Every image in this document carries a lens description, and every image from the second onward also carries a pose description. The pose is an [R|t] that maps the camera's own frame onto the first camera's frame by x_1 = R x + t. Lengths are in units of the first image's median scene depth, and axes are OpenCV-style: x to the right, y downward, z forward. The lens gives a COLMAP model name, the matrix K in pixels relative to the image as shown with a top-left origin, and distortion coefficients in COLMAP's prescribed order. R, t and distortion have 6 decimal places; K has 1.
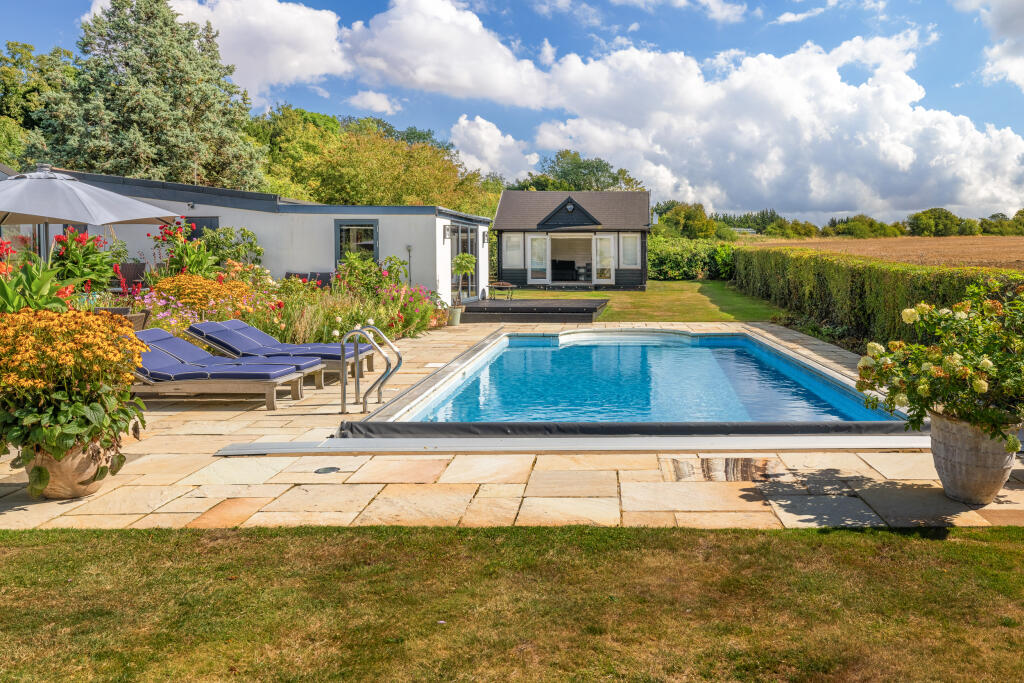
lens RADIAL K [[1234.0, 0, 512.0], [0, 1234.0, 341.5], [0, 0, 1]] dist [0.001264, 0.002115]
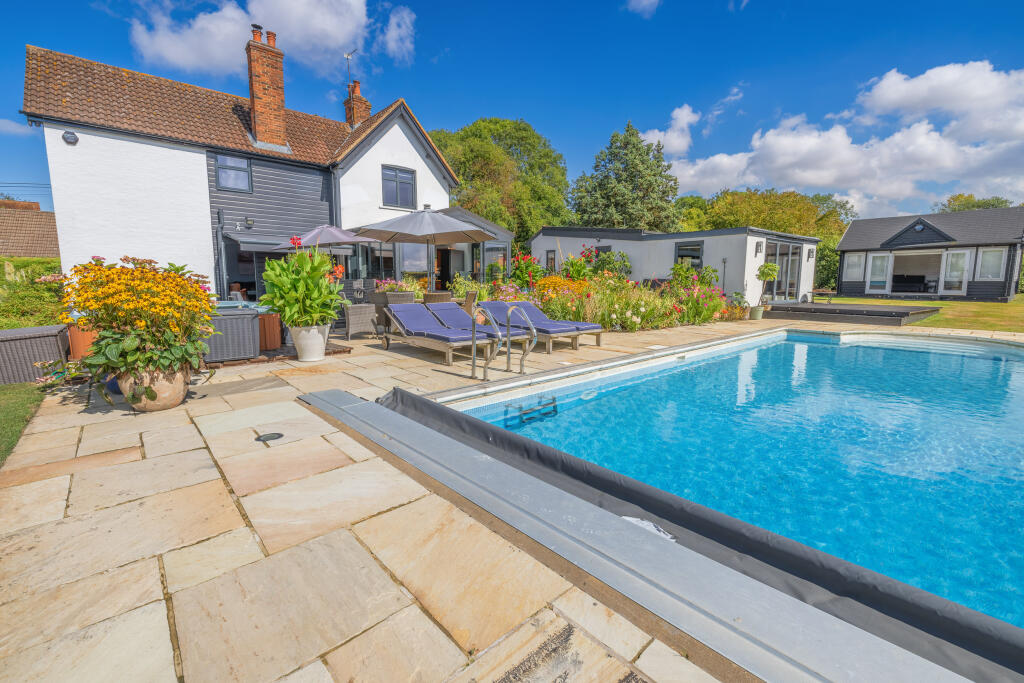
lens RADIAL K [[431.8, 0, 512.0], [0, 431.8, 341.5], [0, 0, 1]] dist [-0.000315, -0.000003]
pose [[0.657265, 0.104584, -0.746367, 0.109216], [-0.072753, 0.994504, 0.075287, -0.005165], [0.750140, 0.004817, 0.661262, 0.445537]]
